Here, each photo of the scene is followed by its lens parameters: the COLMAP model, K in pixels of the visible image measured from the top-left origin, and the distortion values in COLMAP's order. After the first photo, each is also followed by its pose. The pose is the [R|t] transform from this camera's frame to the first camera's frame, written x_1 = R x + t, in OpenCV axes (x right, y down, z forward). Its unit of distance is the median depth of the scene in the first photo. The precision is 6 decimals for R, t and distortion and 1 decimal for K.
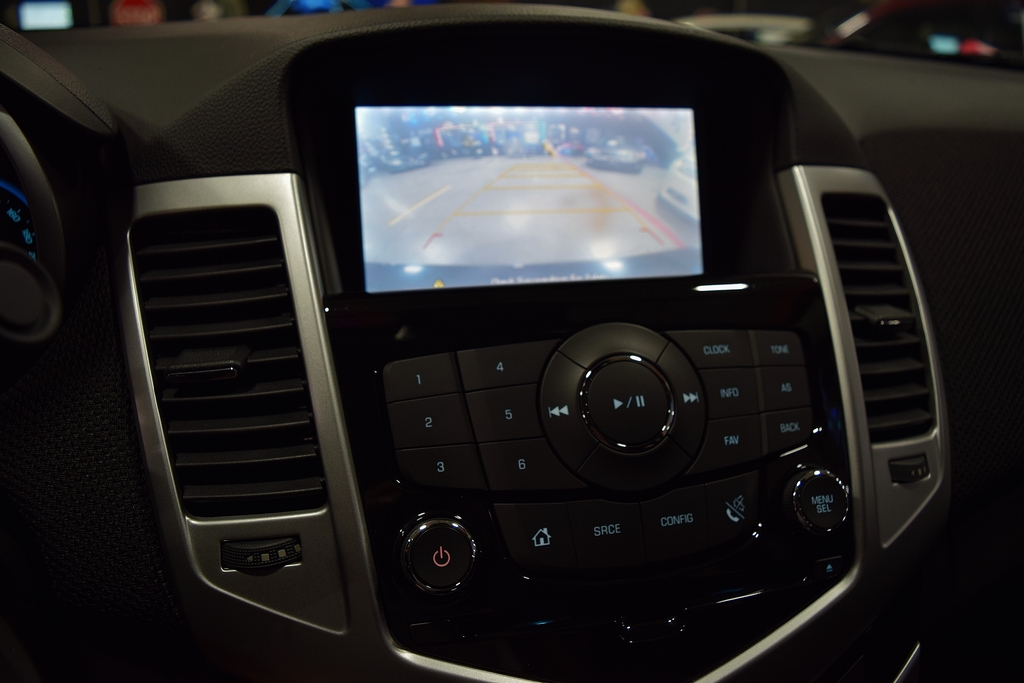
lens RADIAL K [[794.5, 0, 514.7], [0, 794.5, 338.6], [0, 0, 1]] dist [-0.091616, 0.015680]
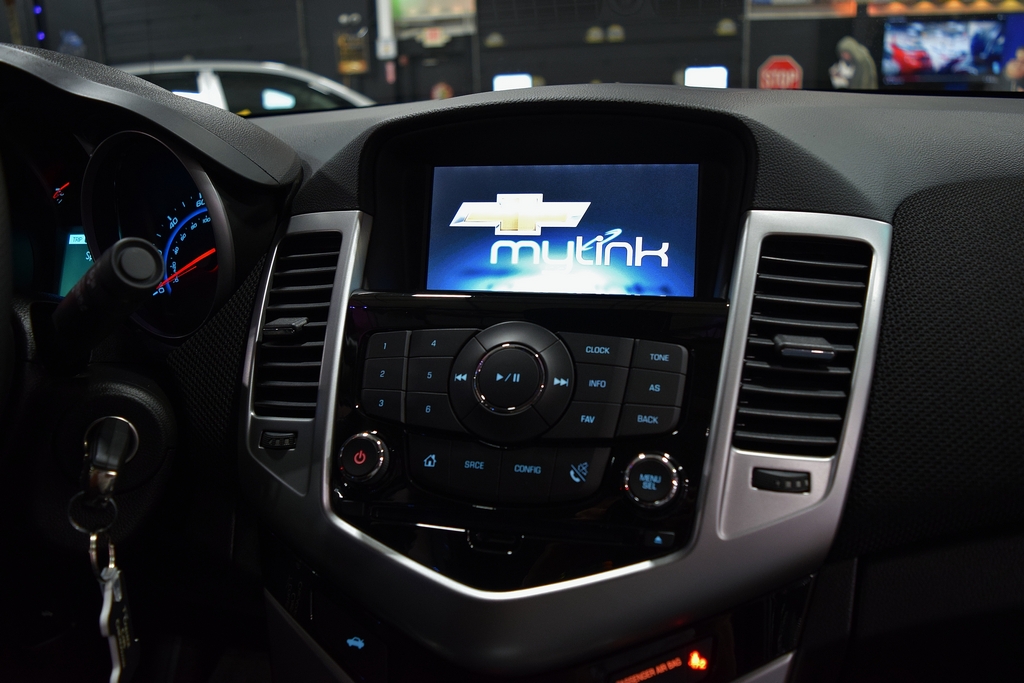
lens RADIAL K [[794.5, 0, 514.7], [0, 794.5, 338.6], [0, 0, 1]] dist [-0.091616, 0.015680]
pose [[0.873877, 0.087290, -0.478246, 0.782825], [-0.120308, 0.991979, -0.038776, 0.064113], [0.471025, 0.091423, 0.877370, -0.197030]]
